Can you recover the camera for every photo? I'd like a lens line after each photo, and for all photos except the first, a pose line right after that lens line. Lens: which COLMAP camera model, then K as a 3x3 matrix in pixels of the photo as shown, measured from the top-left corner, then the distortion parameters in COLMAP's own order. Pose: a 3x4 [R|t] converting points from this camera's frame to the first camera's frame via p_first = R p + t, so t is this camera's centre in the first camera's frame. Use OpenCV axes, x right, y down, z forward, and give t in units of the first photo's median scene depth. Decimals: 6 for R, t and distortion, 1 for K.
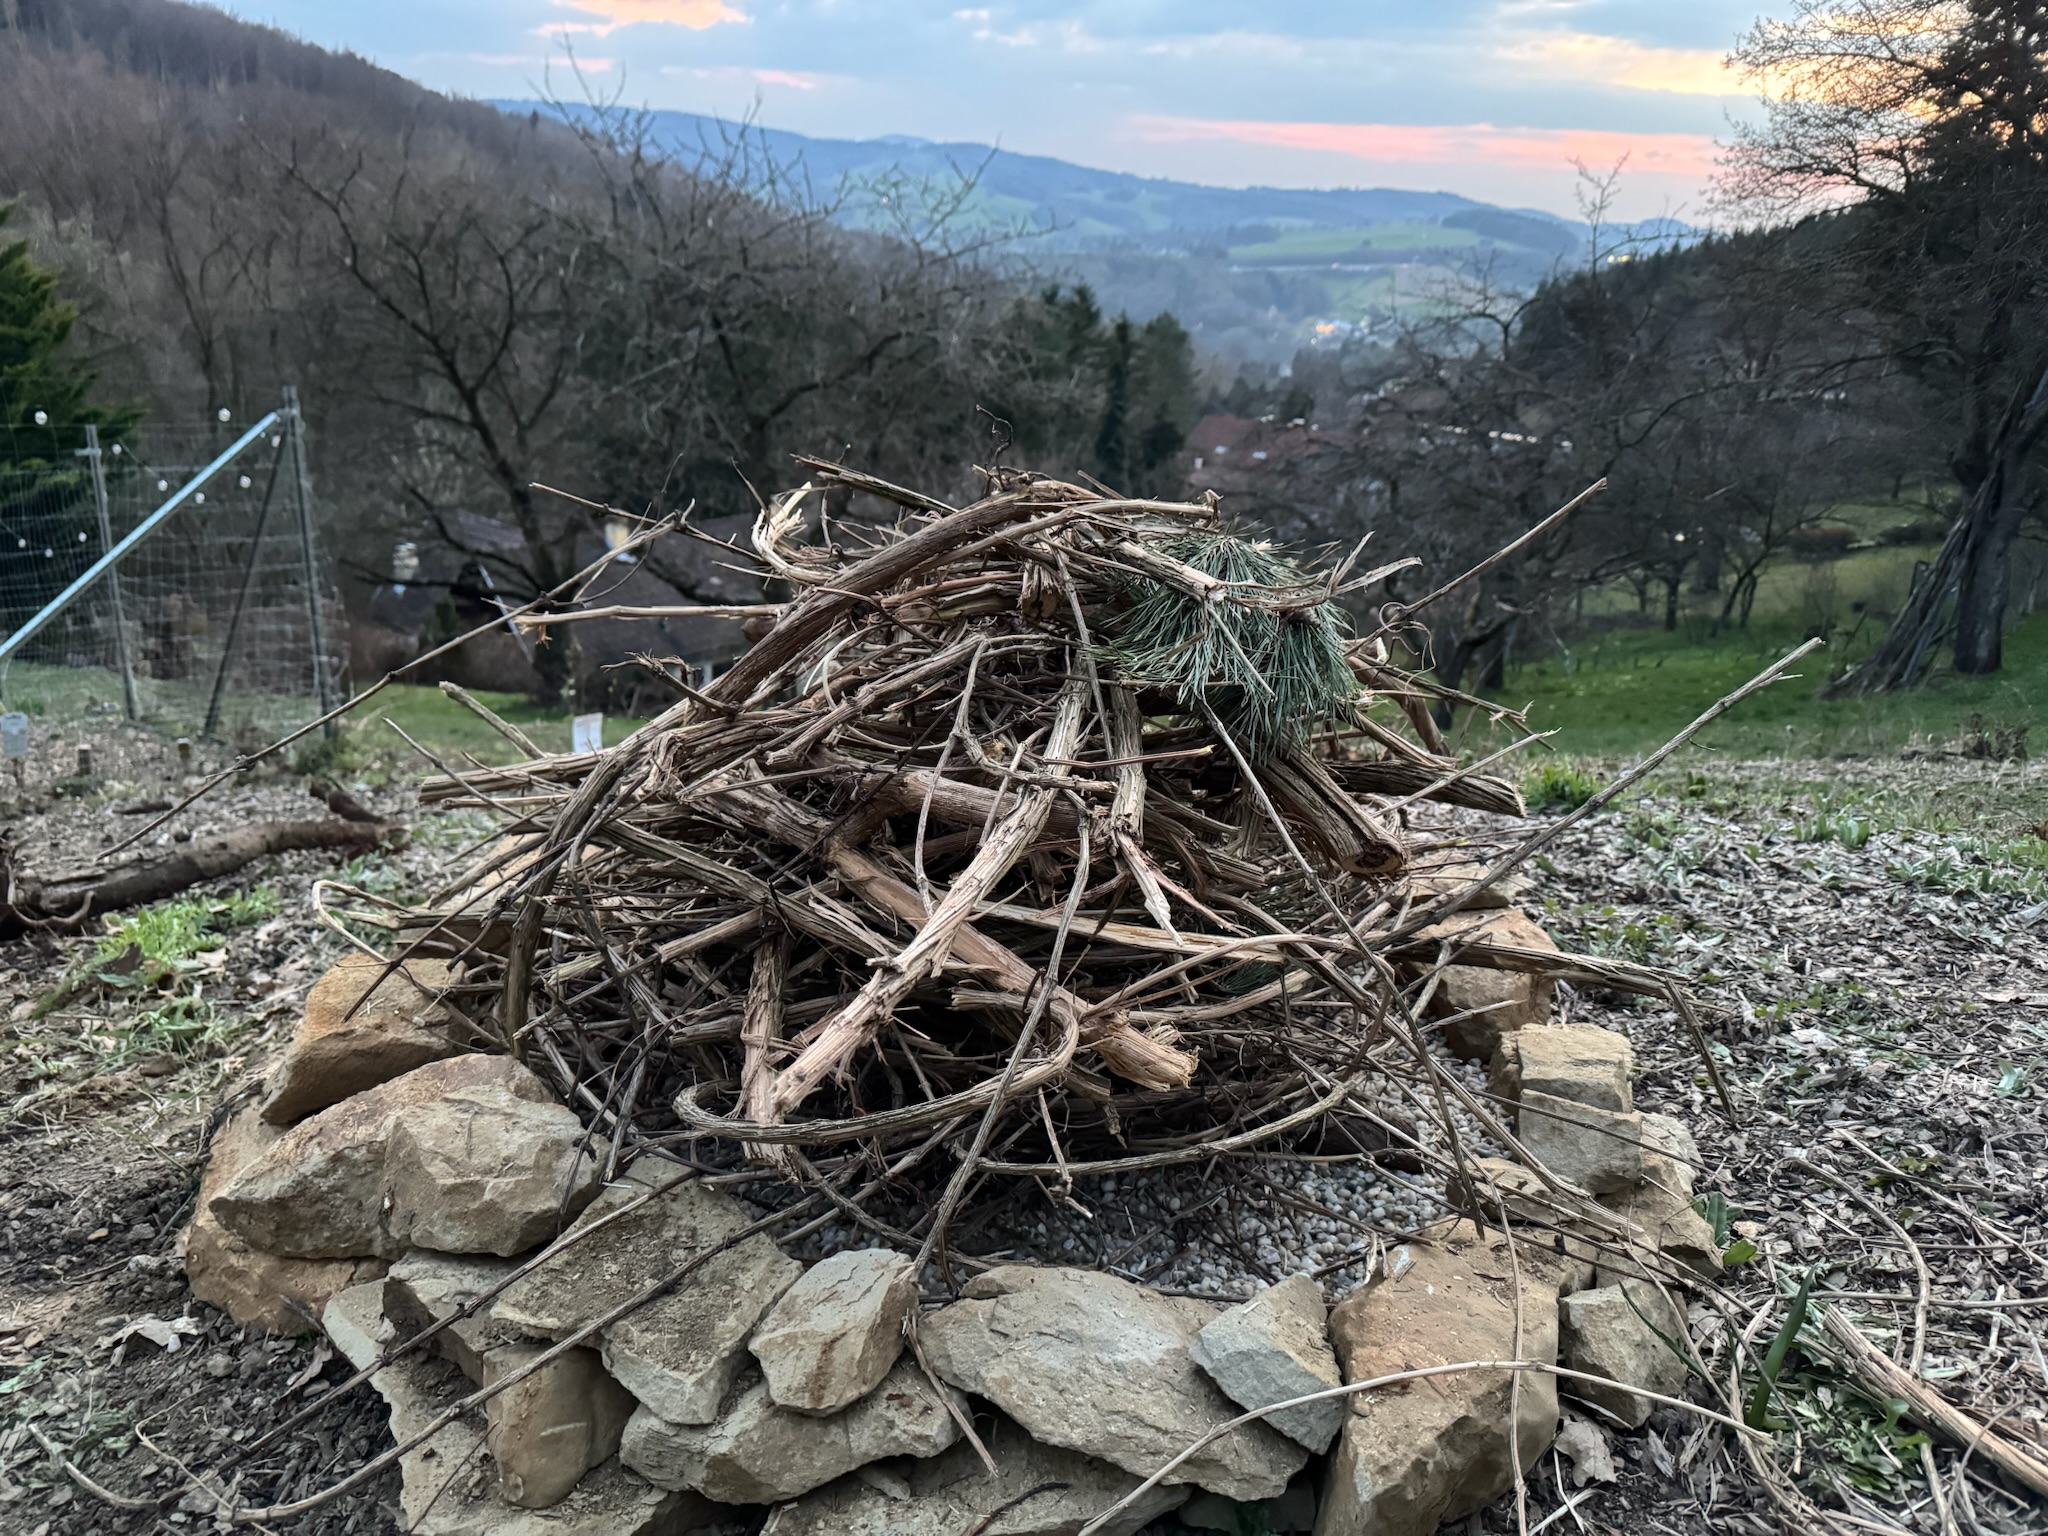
lens RADIAL K [[1508.7, 0, 1018.3], [0, 1508.7, 768.4], [0, 0, 1]] dist [0.006861, -0.009492]
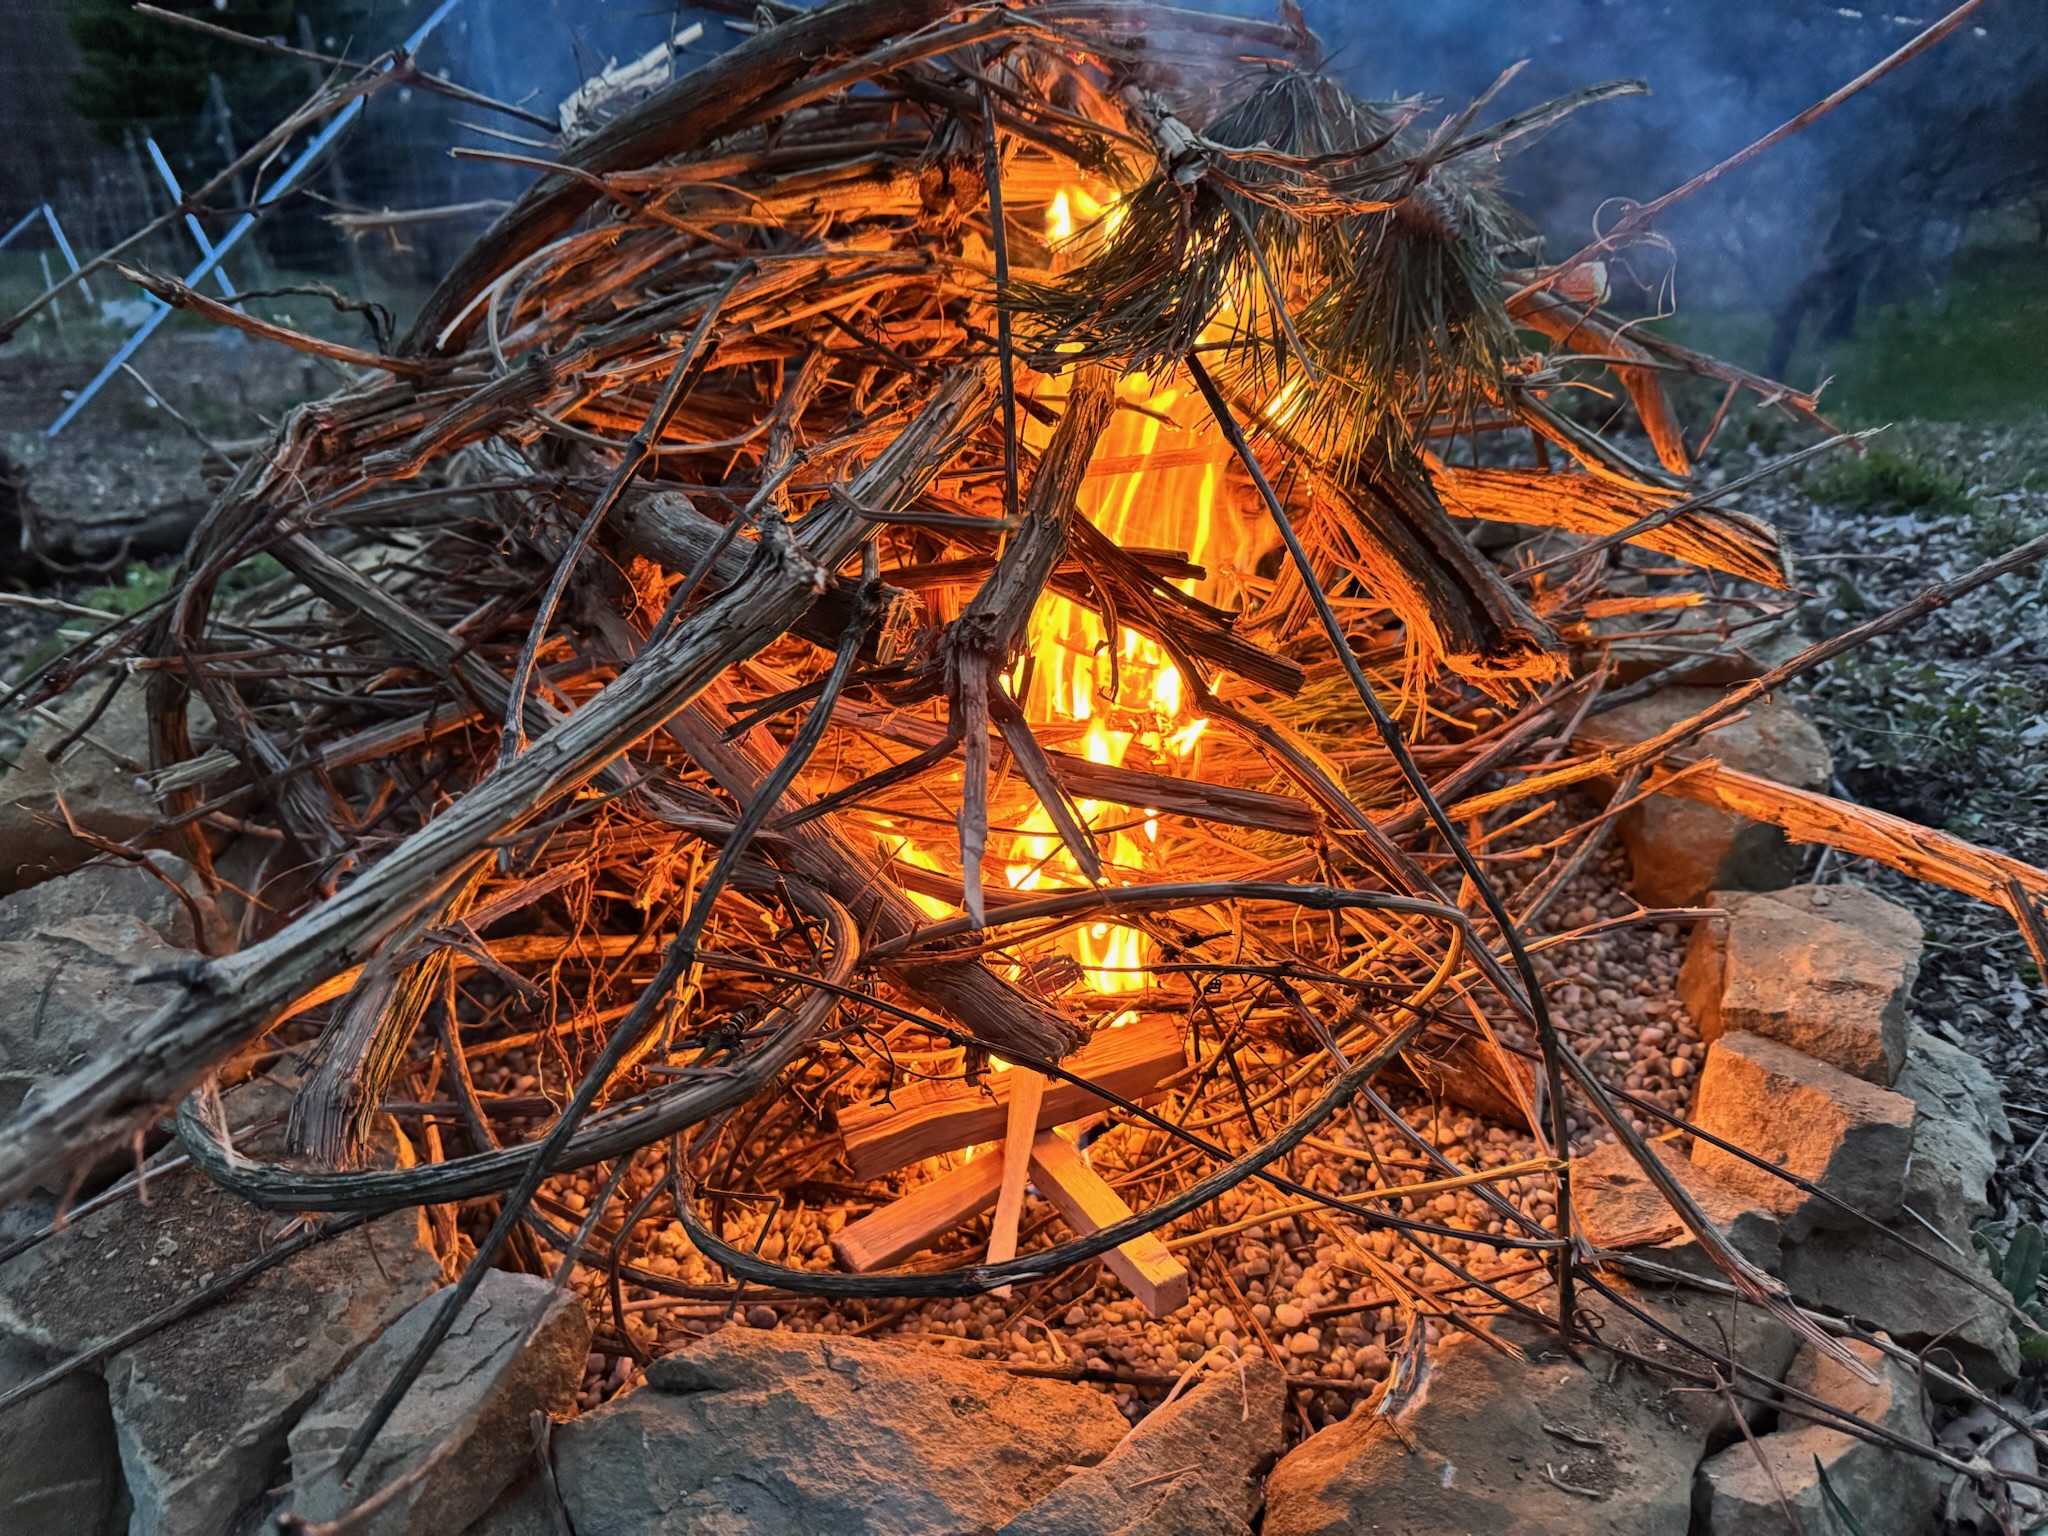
lens RADIAL K [[1450.7, 0, 1018.0], [0, 1450.7, 758.9], [0, 0, 1]] dist [0.043518, -0.059860]
pose [[0.981266, 0.075576, -0.177215, 0.146645], [-0.031376, 0.970255, 0.240044, -0.030295], [0.190085, -0.229987, 0.954449, 0.389632]]
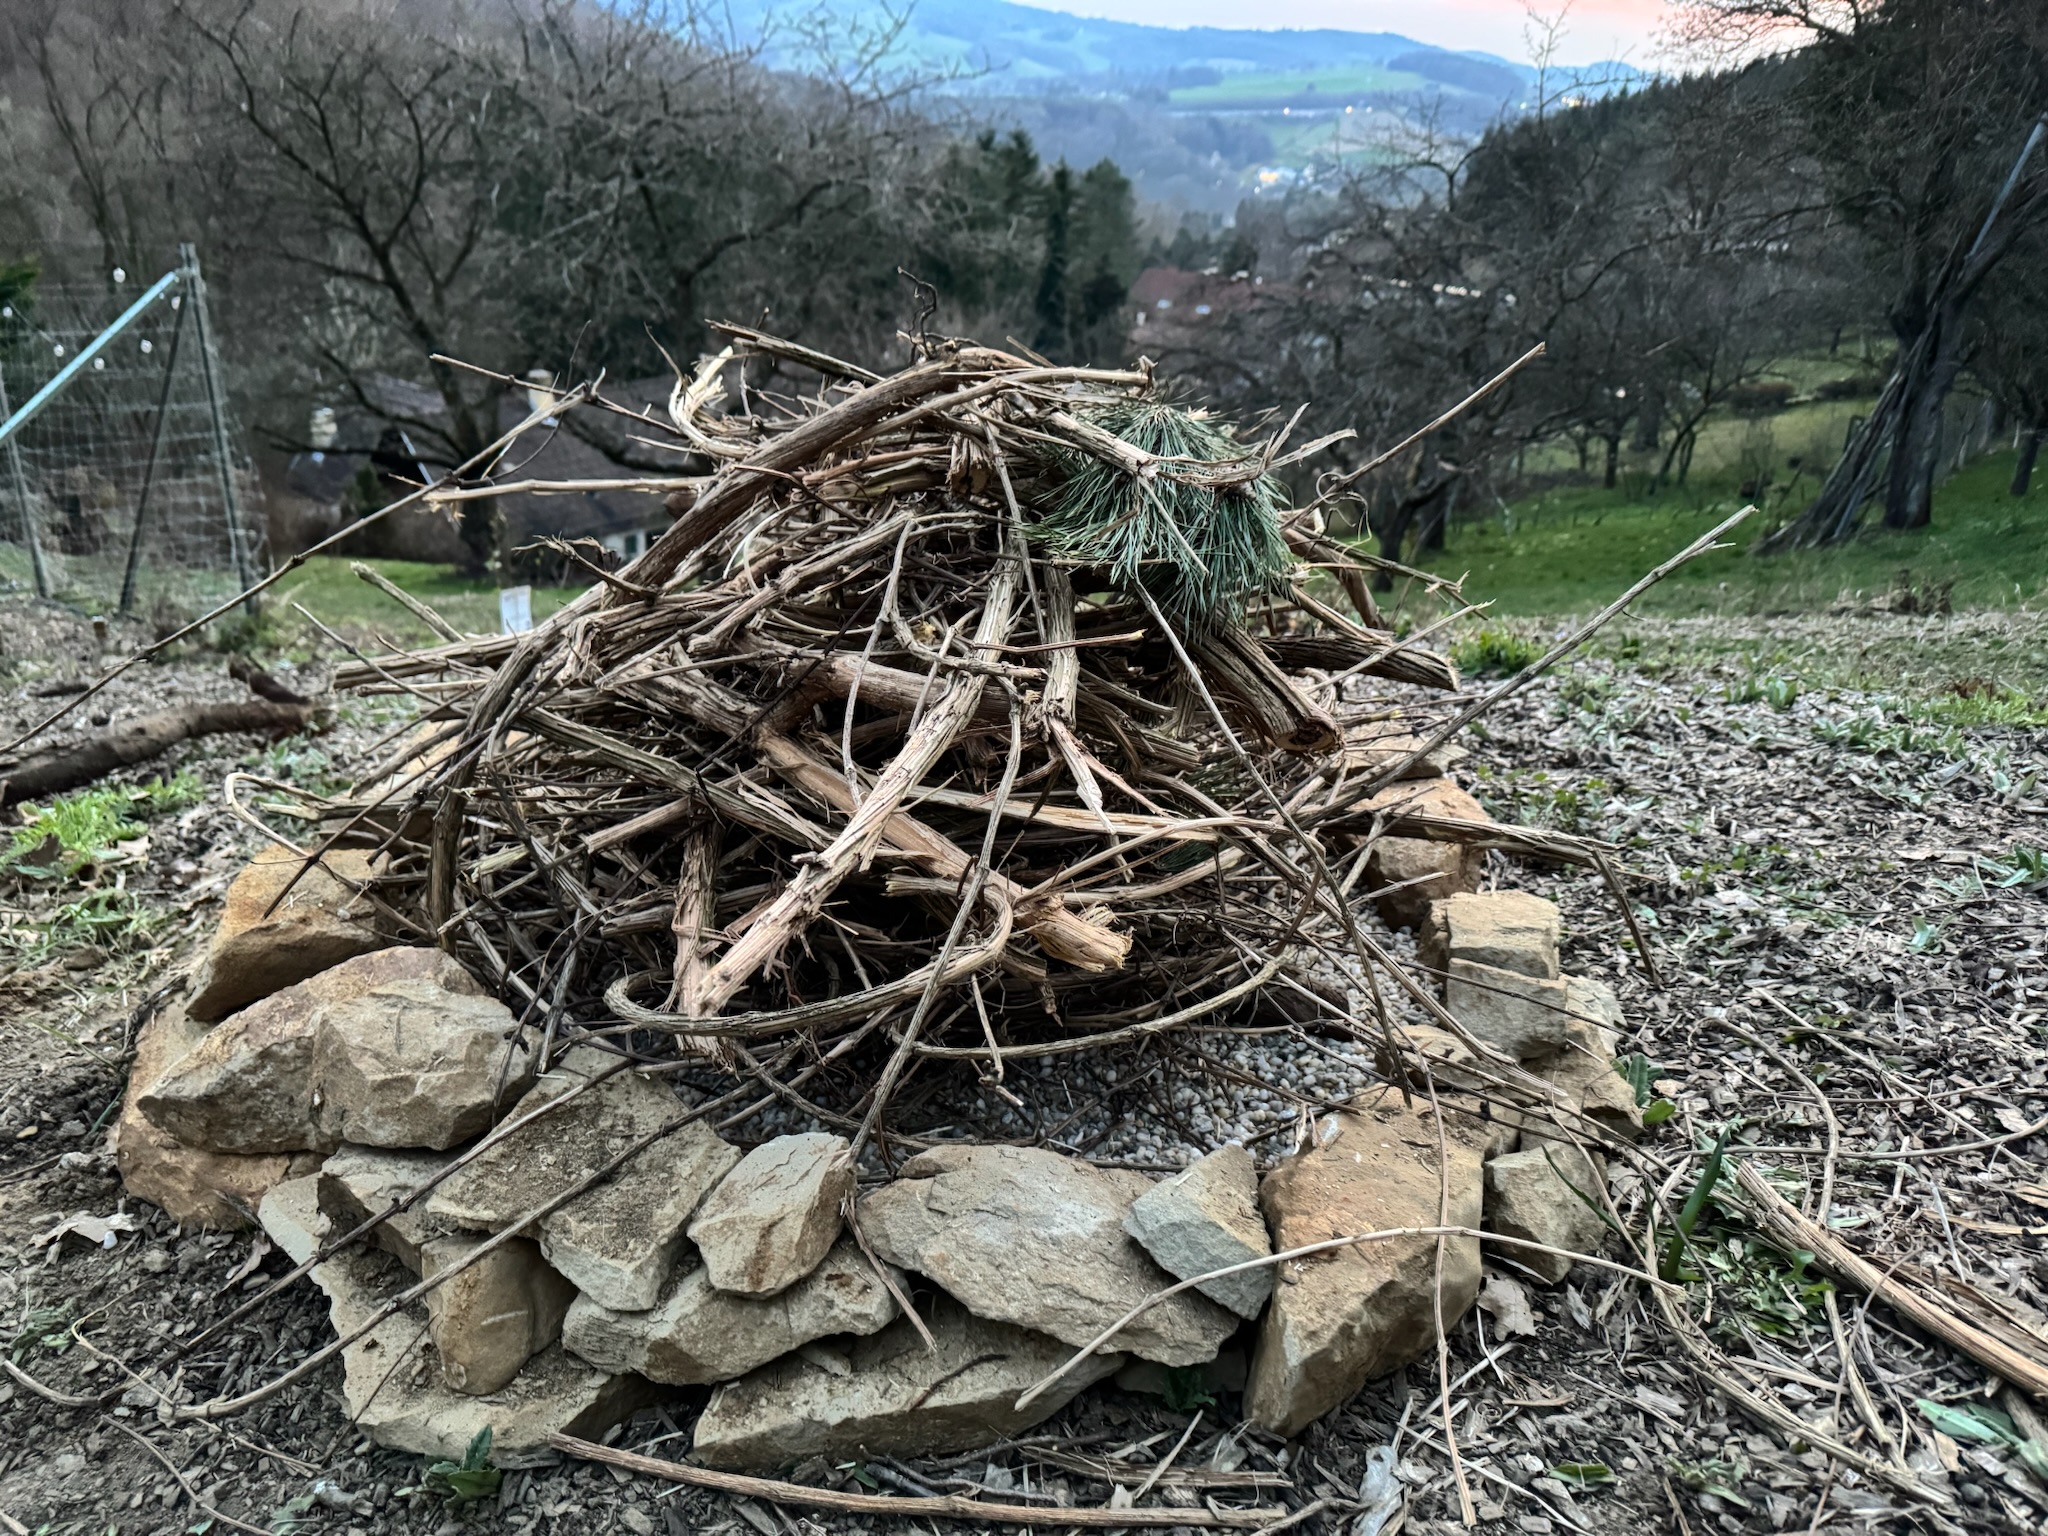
lens RADIAL K [[1508.7, 0, 1018.3], [0, 1508.7, 768.4], [0, 0, 1]] dist [0.006861, -0.009492]
pose [[0.999211, -0.015845, 0.036420, 0.007109], [0.012540, 0.995931, 0.089247, -0.008909], [-0.037686, -0.088720, 0.995343, 0.011991]]
